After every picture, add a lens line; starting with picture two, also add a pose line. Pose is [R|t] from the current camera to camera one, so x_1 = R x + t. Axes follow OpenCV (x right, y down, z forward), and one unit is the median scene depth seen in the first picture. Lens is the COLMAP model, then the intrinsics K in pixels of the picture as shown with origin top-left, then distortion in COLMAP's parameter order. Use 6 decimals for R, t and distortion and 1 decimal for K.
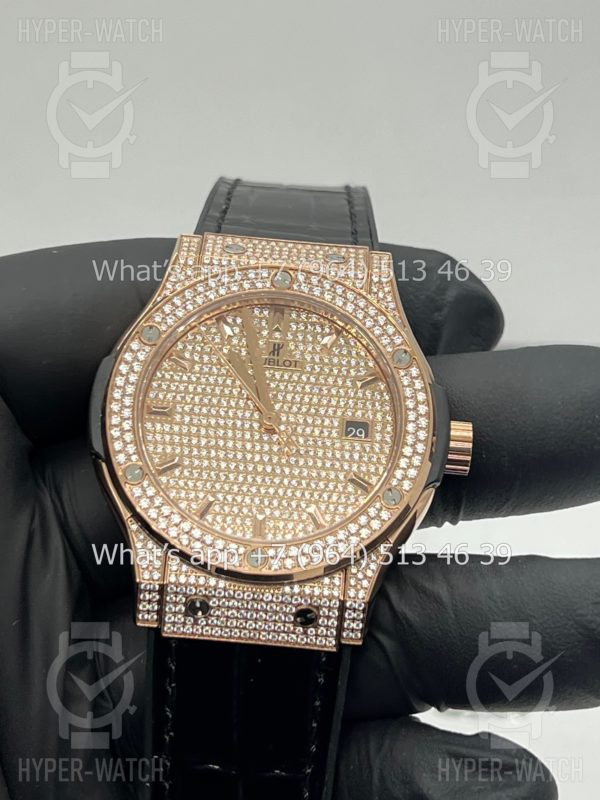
lens RADIAL K [[1866.9, 0, 304.8], [0, 1866.9, 394.4], [0, 0, 1]] dist [0.217124, 0.000000]
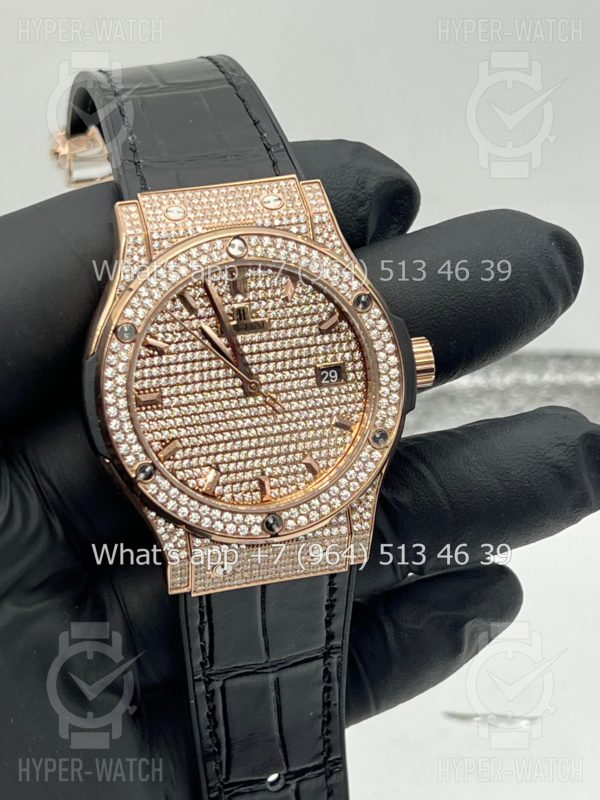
lens RADIAL K [[1866.9, 0, 302.2], [0, 1866.9, 400.7], [0, 0, 1]] dist [0.217124, 0.000000]
pose [[0.962780, -0.215791, 0.162756, -0.169159], [0.137952, 0.910140, 0.390660, -0.396274], [-0.232431, -0.353667, 0.906033, 0.029813]]
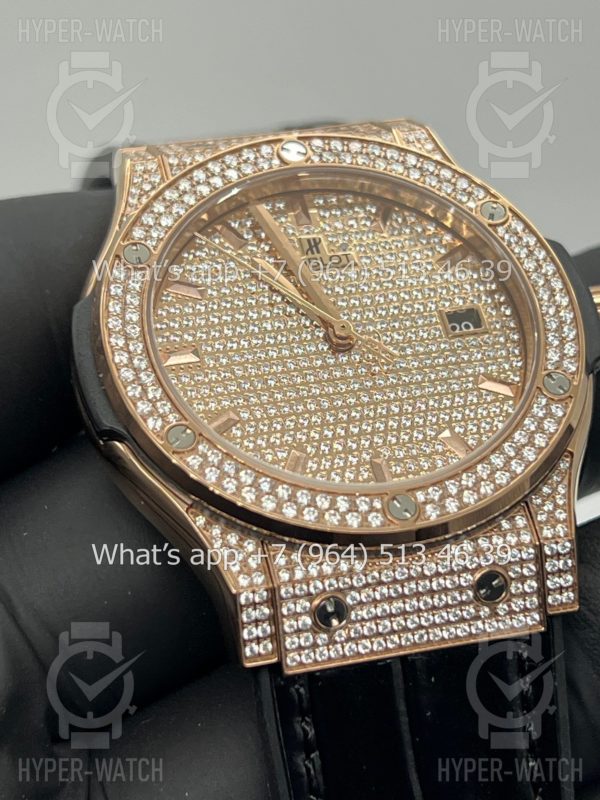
lens RADIAL K [[1866.9, 0, 295.3], [0, 1866.9, 396.7], [0, 0, 1]] dist [0.217124, 0.000000]
pose [[0.947407, -0.225953, 0.226640, -0.196108], [0.268804, 0.946155, -0.180375, 0.155197], [-0.173680, 0.231810, 0.957131, 0.369840]]
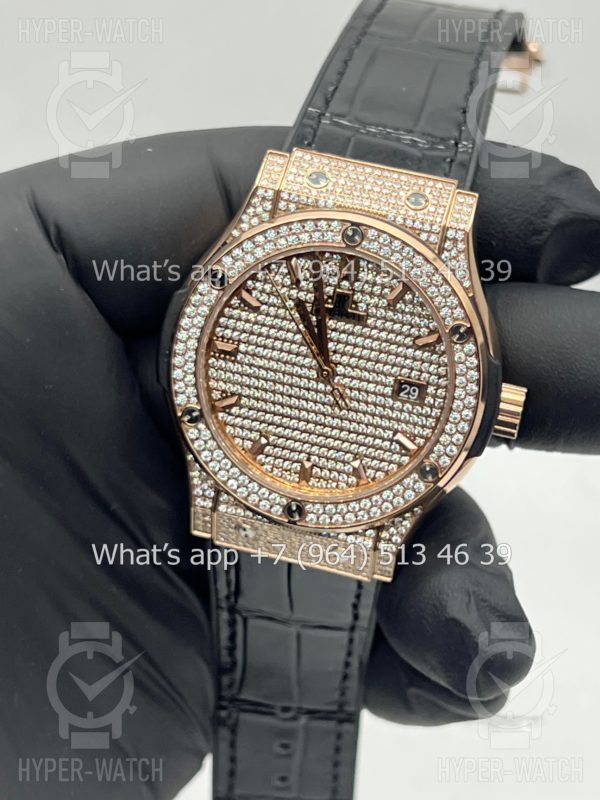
lens RADIAL K [[1866.9, 0, 304.8], [0, 1866.9, 395.8], [0, 0, 1]] dist [0.217124, 0.000000]
pose [[0.972346, 0.149100, -0.179755, 0.160807], [-0.047863, 0.880569, 0.471495, -0.471878], [0.228586, -0.449853, 0.863354, 0.098364]]
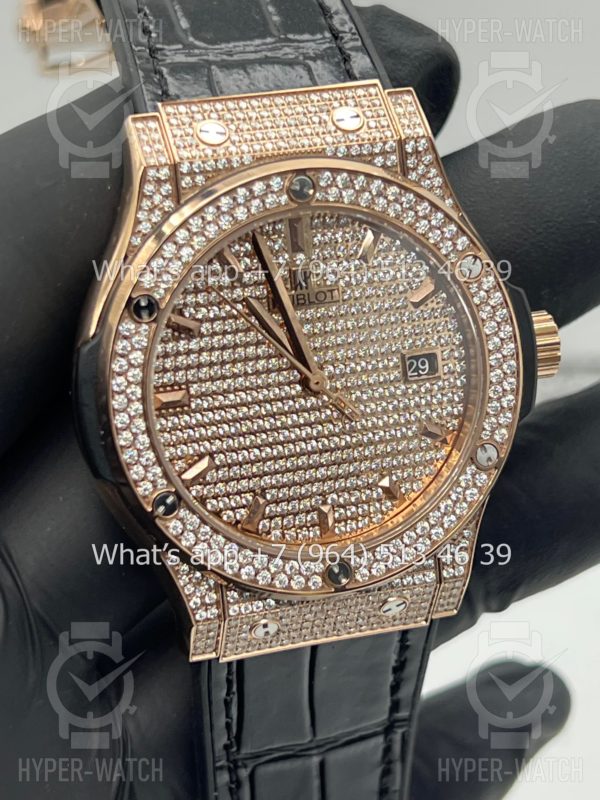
lens RADIAL K [[1866.9, 0, 292.5], [0, 1866.9, 403.0], [0, 0, 1]] dist [0.217124, 0.000000]
pose [[0.956022, -0.211083, 0.203630, -0.186943], [0.088276, 0.869182, 0.486548, -0.354543], [-0.279693, -0.447175, 0.849592, 0.361419]]
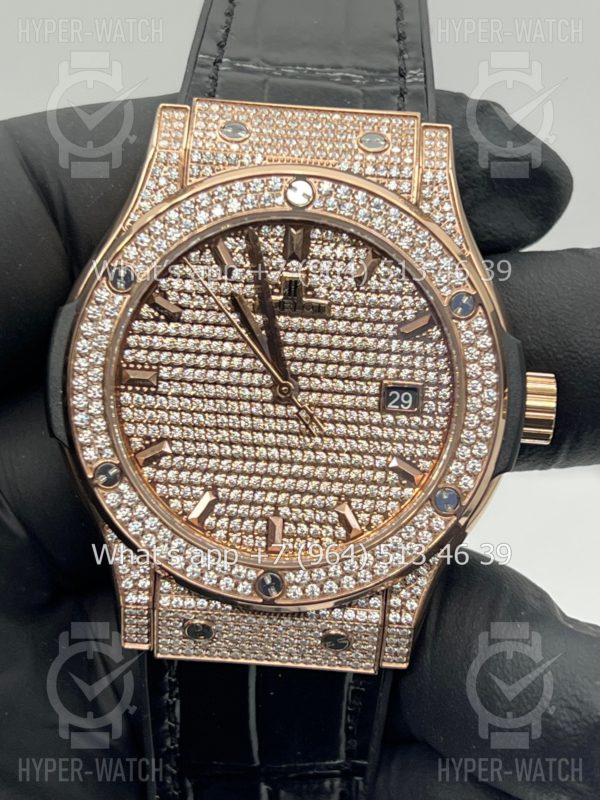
lens RADIAL K [[1866.9, 0, 305.7], [0, 1866.9, 420.8], [0, 0, 1]] dist [0.217124, 0.000000]
pose [[0.999074, -0.005589, -0.042652, 0.021757], [0.020950, 0.929206, 0.368968, -0.257145], [0.037570, -0.369520, 0.928463, 0.301198]]
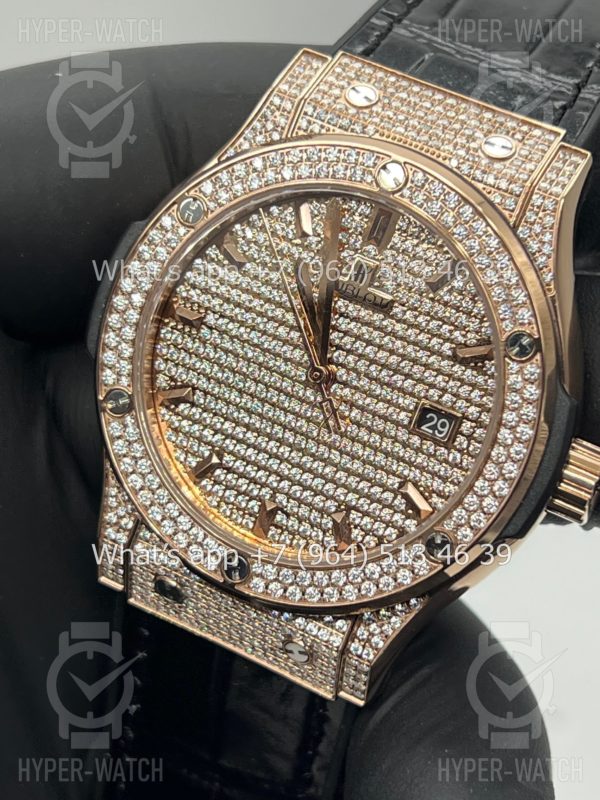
lens RADIAL K [[1866.9, 0, 305.7], [0, 1866.9, 389.7], [0, 0, 1]] dist [0.217124, 0.000000]
pose [[0.897925, 0.301813, -0.320374, 0.206300], [-0.164247, 0.905061, 0.392284, -0.259929], [0.408354, -0.299621, 0.862250, 0.399537]]
